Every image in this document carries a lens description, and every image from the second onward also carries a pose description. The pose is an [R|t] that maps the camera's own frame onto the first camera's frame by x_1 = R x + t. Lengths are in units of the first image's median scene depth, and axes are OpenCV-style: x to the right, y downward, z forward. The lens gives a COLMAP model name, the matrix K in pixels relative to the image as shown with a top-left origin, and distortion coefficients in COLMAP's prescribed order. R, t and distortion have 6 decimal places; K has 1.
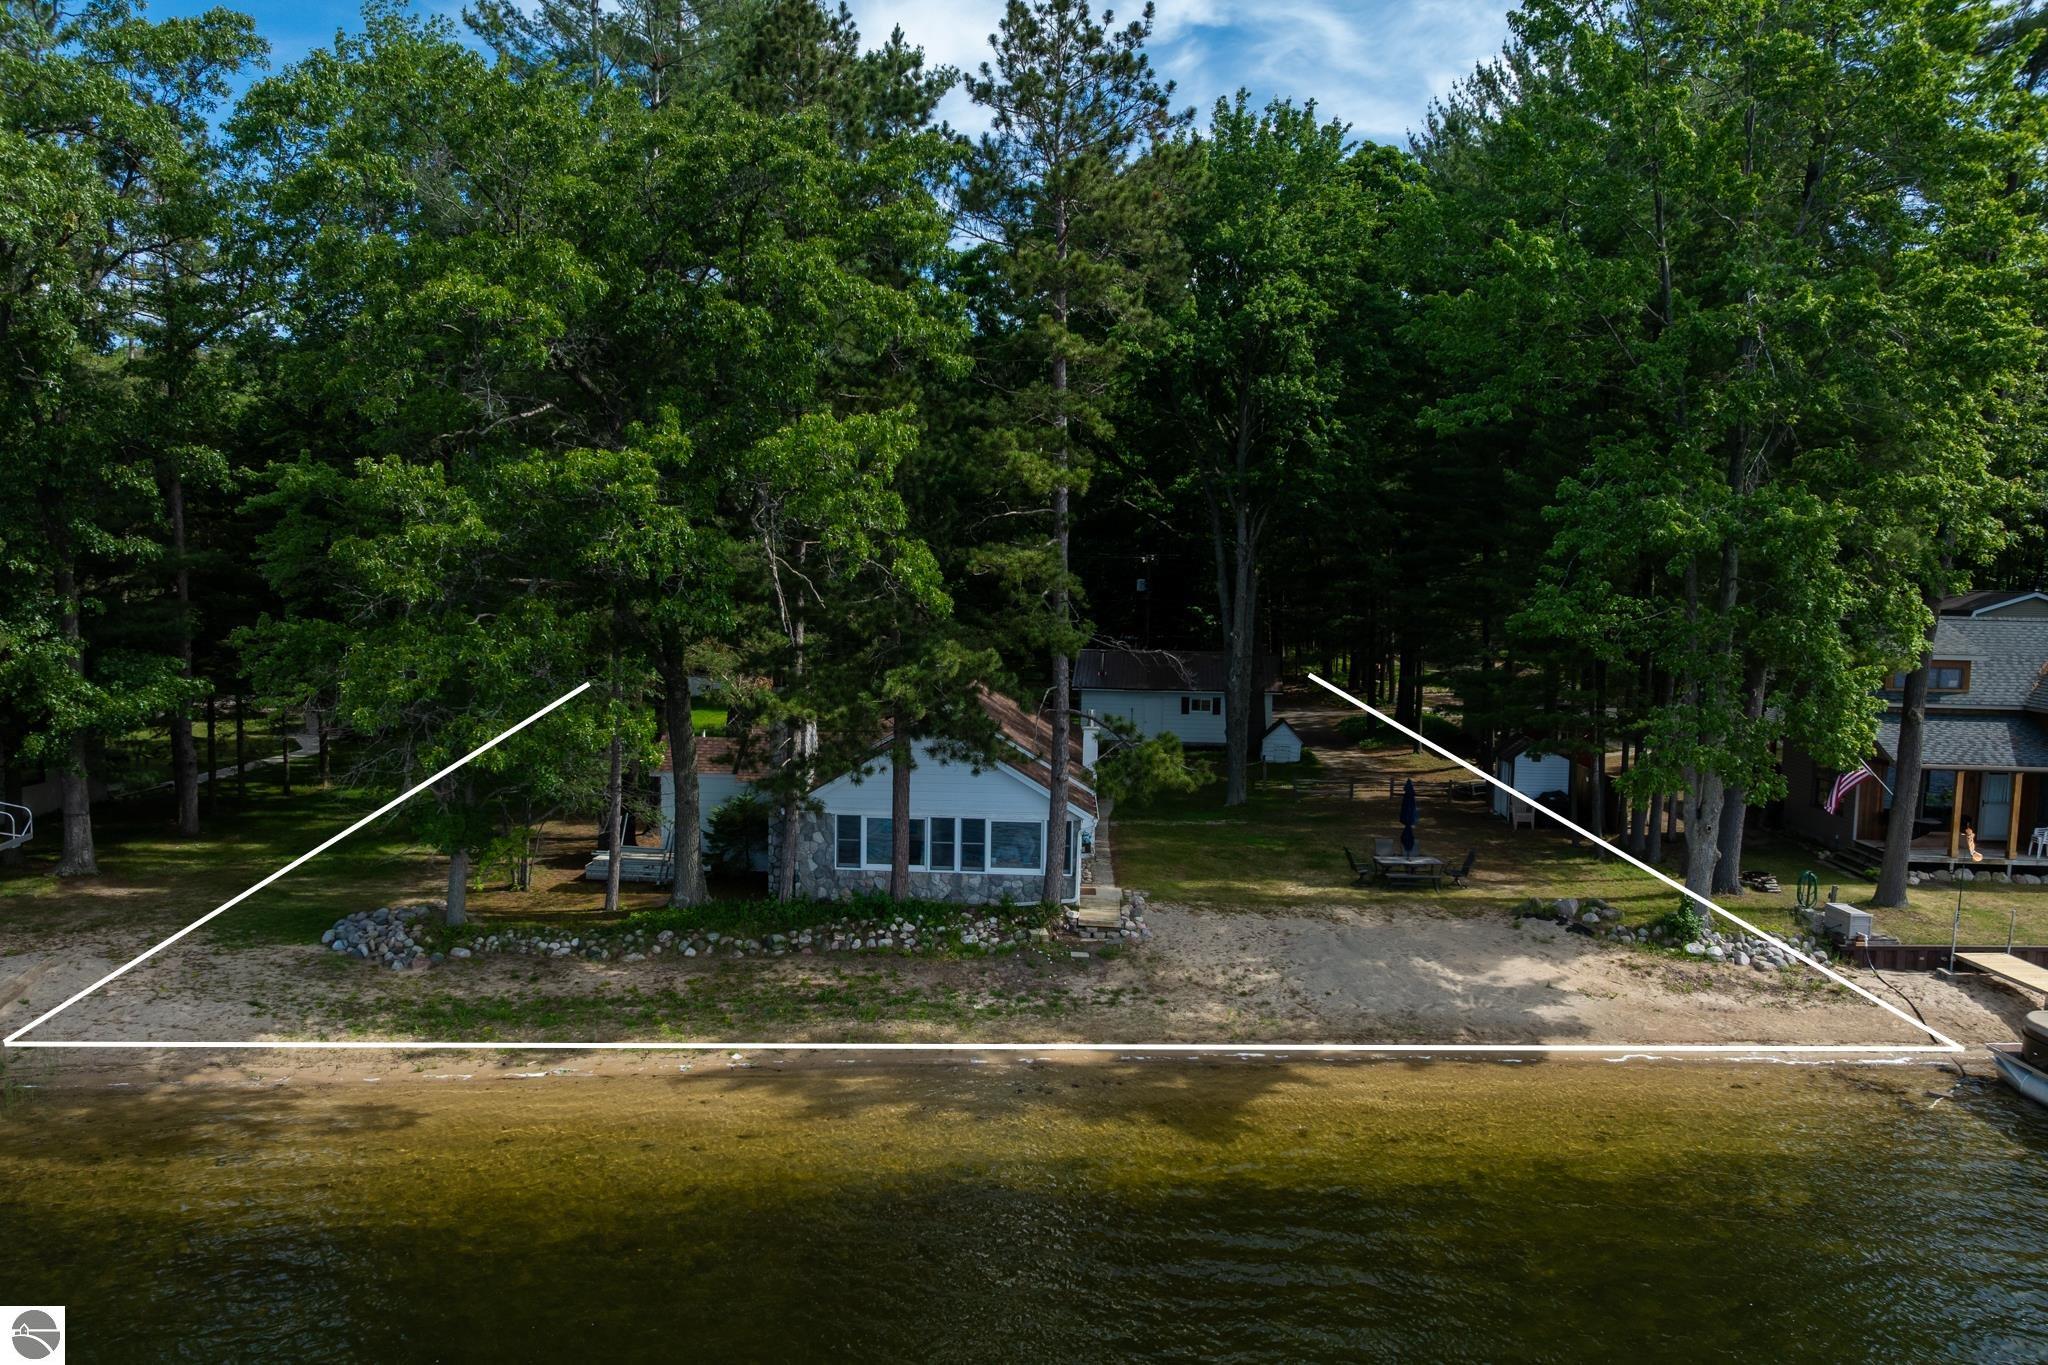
lens RADIAL K [[1439.8, 0, 964.5], [0, 1439.8, 748.0], [0, 0, 1]] dist [-0.046869, 0.016093]
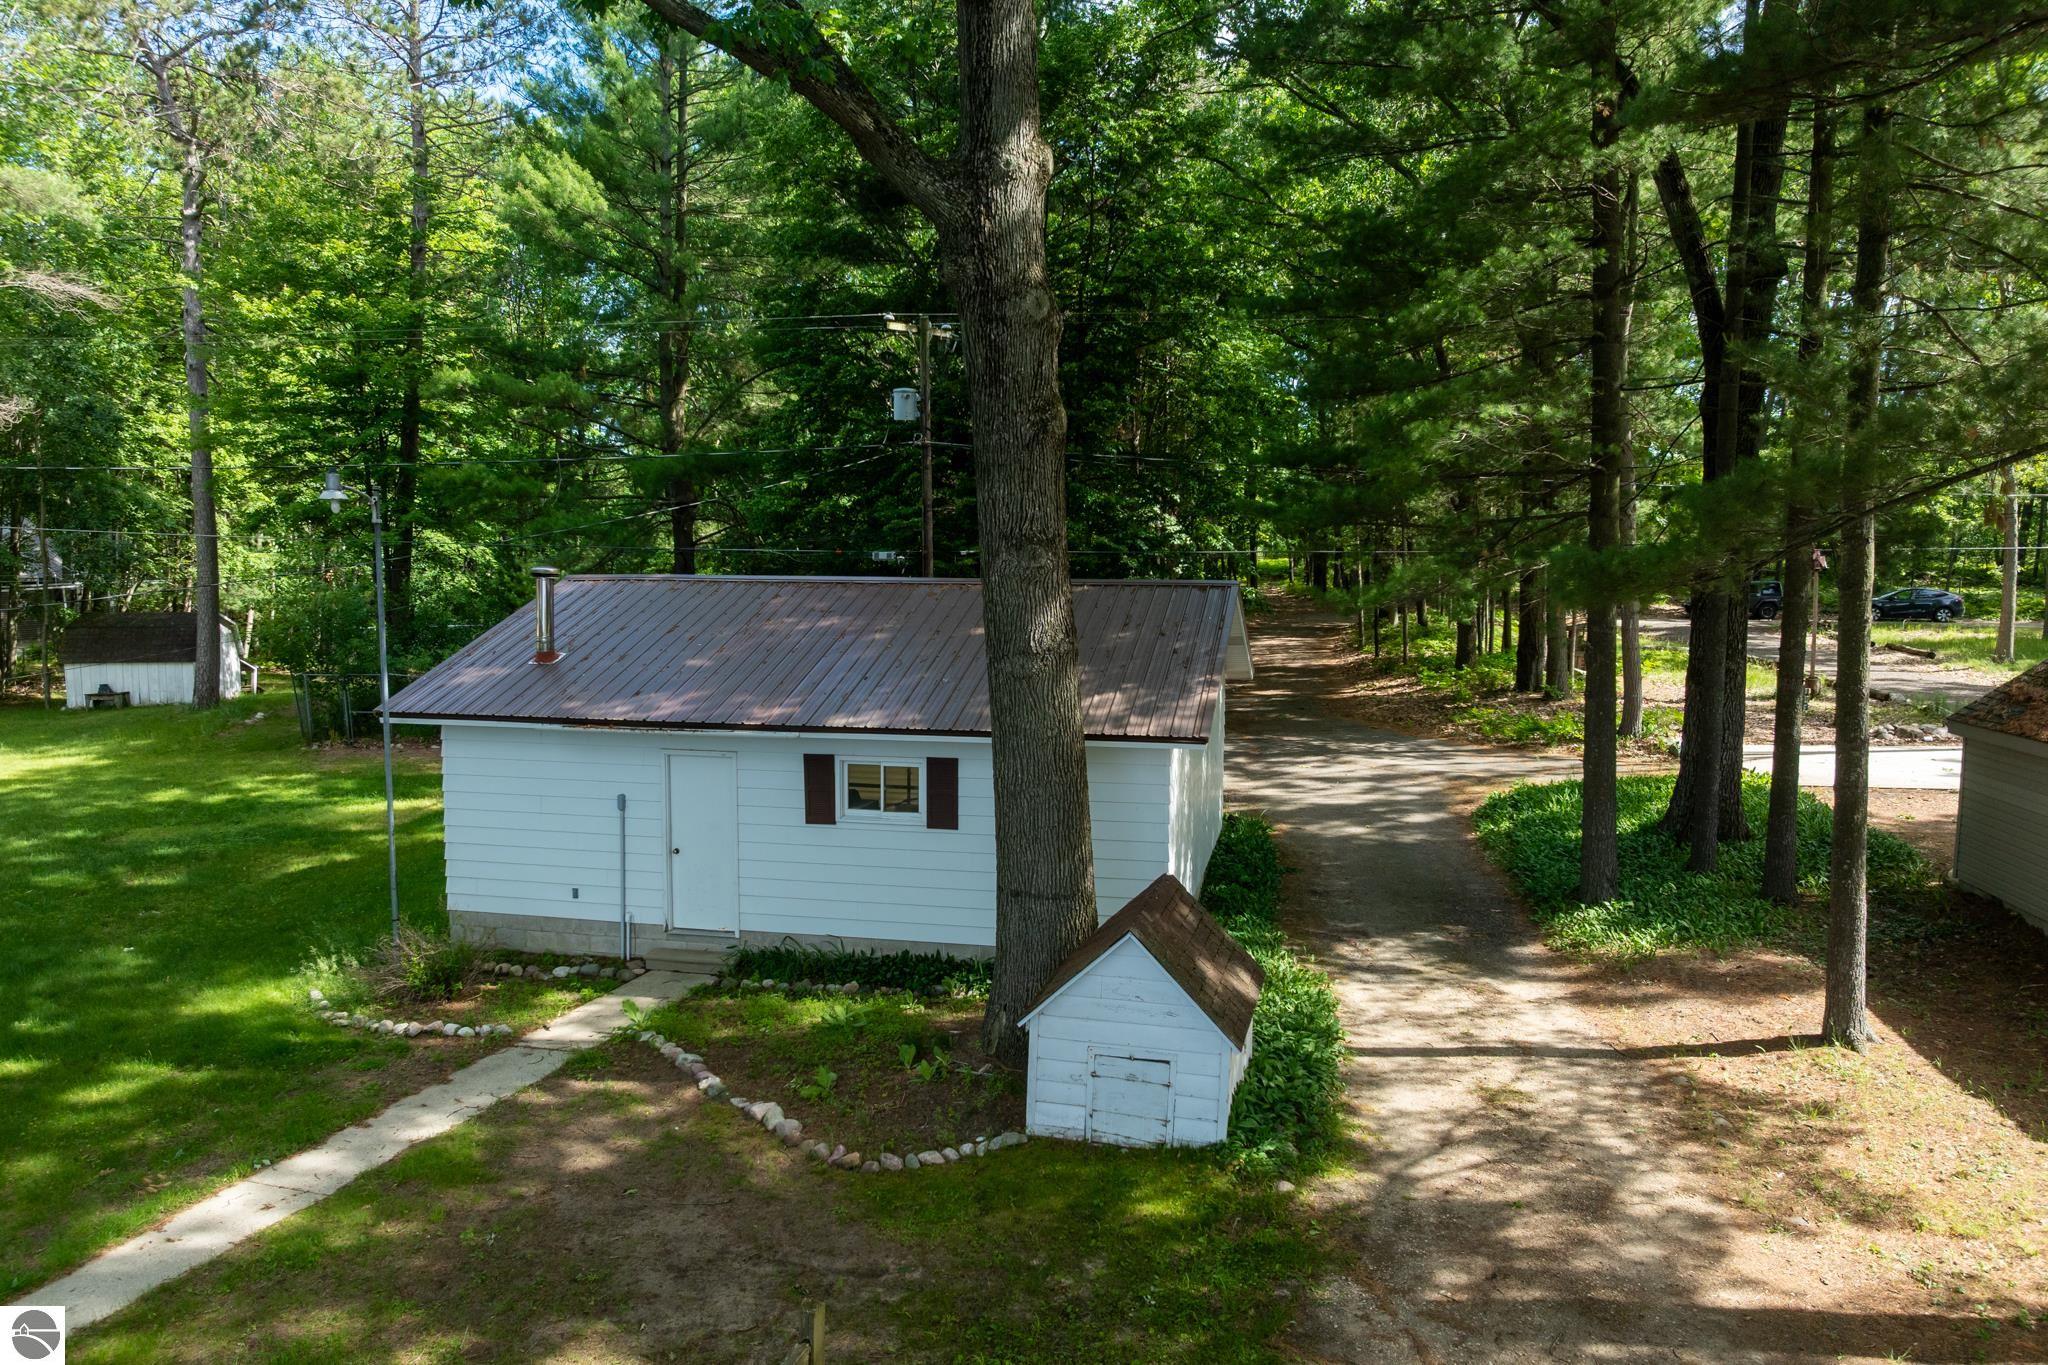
lens RADIAL K [[1439.8, 0, 1024.9], [0, 1439.8, 664.5], [0, 0, 1]] dist [-0.046869, 0.016093]
pose [[0.997021, -0.001641, -0.077114, 0.433487], [-0.001759, 0.999030, -0.043997, -0.082900], [0.077112, 0.044002, 0.996051, 1.609387]]
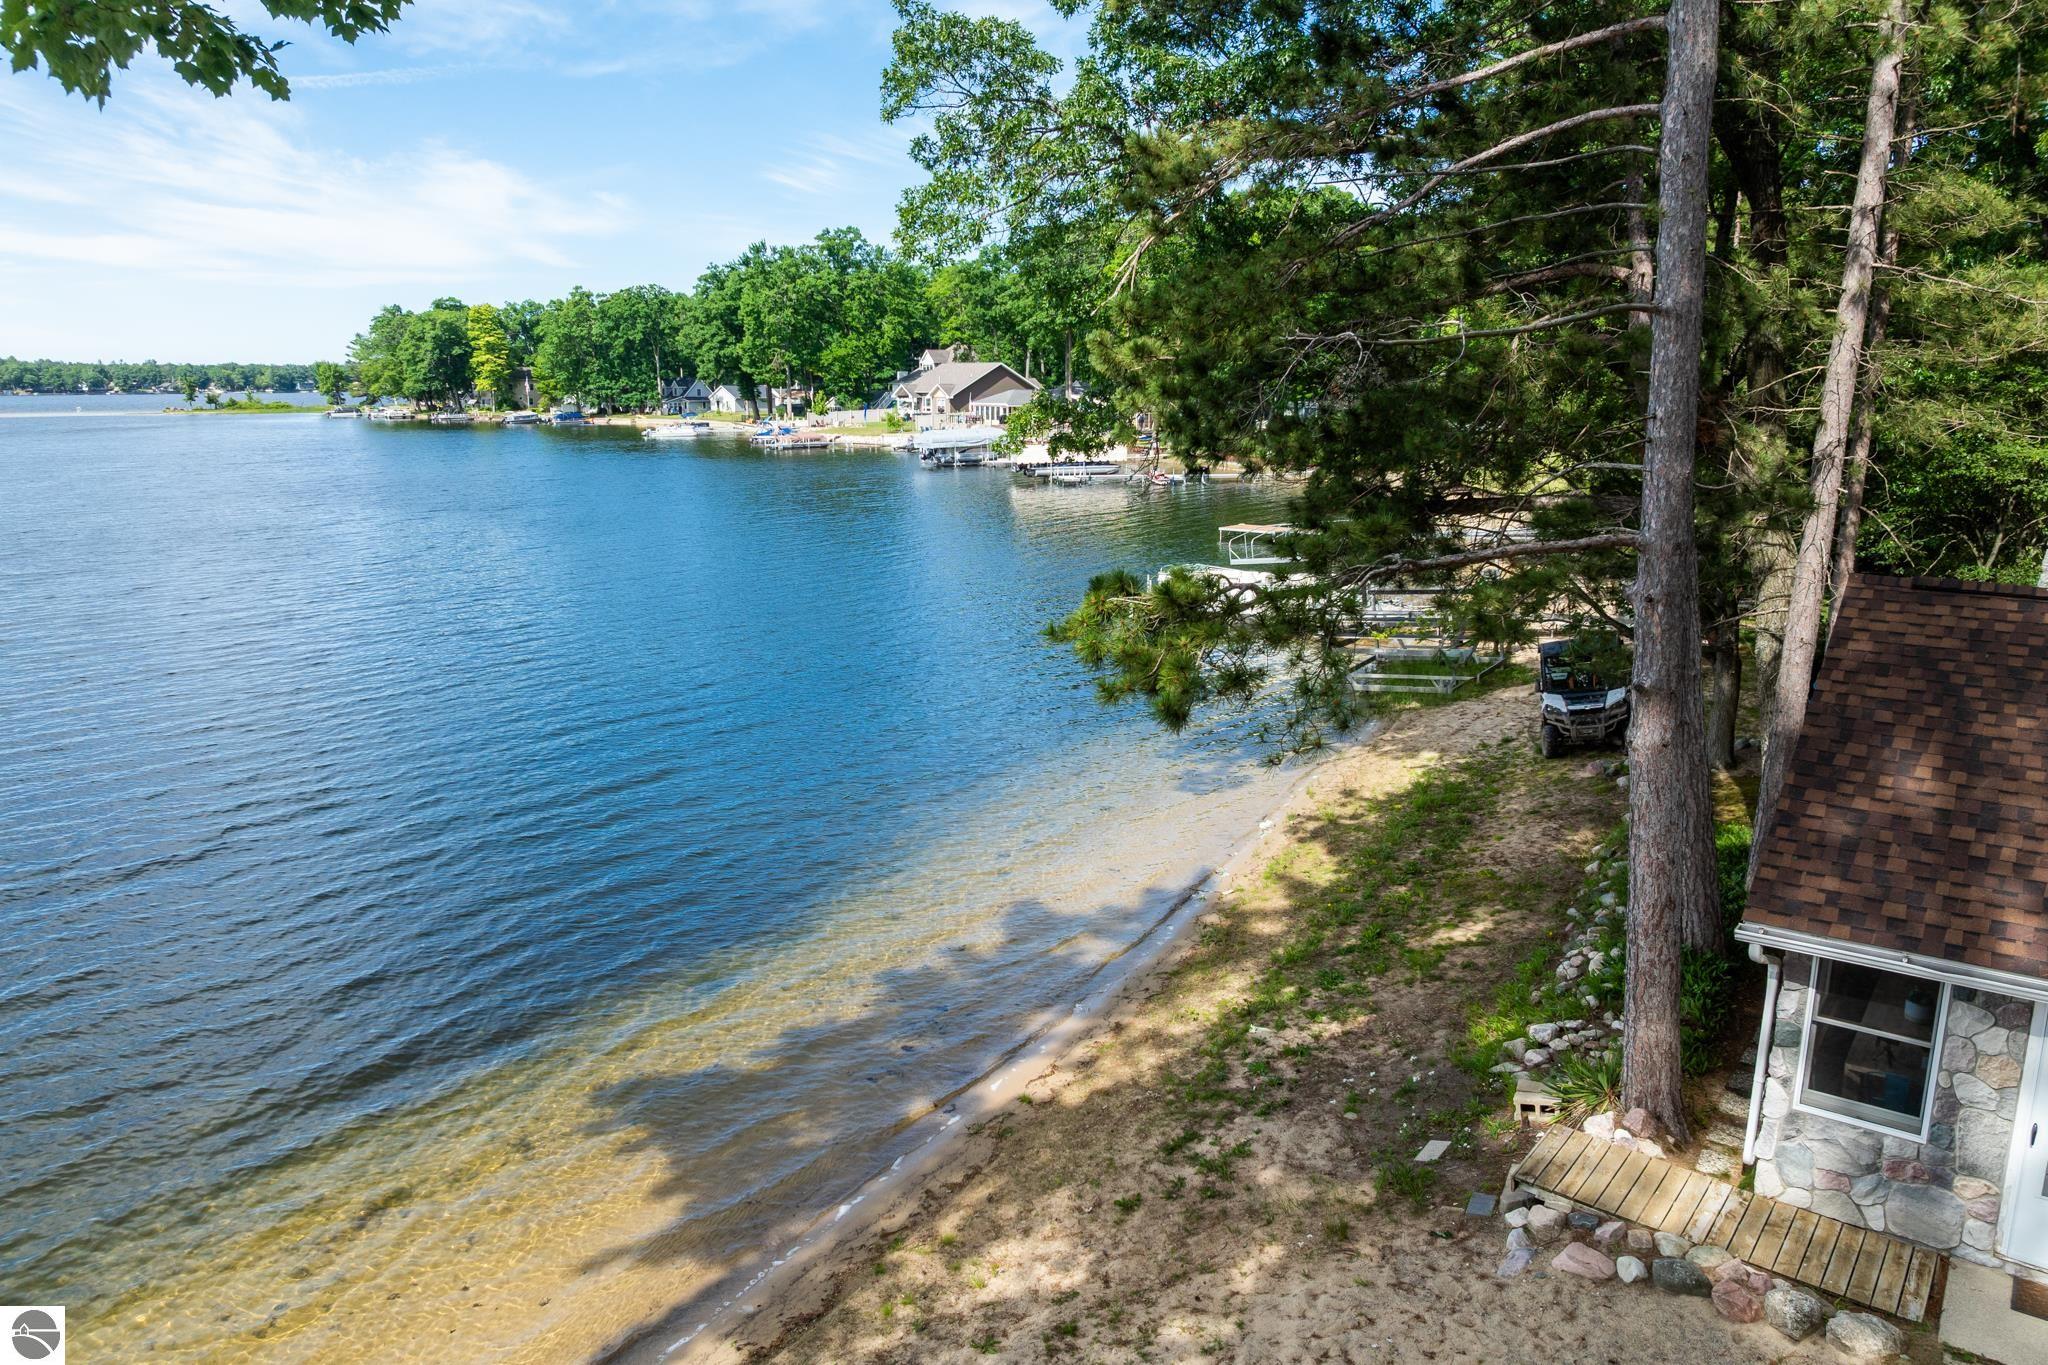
lens RADIAL K [[1439.8, 0, 1033.5], [0, 1439.8, 717.4], [0, 0, 1]] dist [-0.046869, 0.016093]
pose [[-0.533057, 0.173048, -0.828194, 0.433275], [-0.117048, 0.954366, 0.274747, -0.060916], [0.837944, 0.243394, -0.488476, 1.062133]]
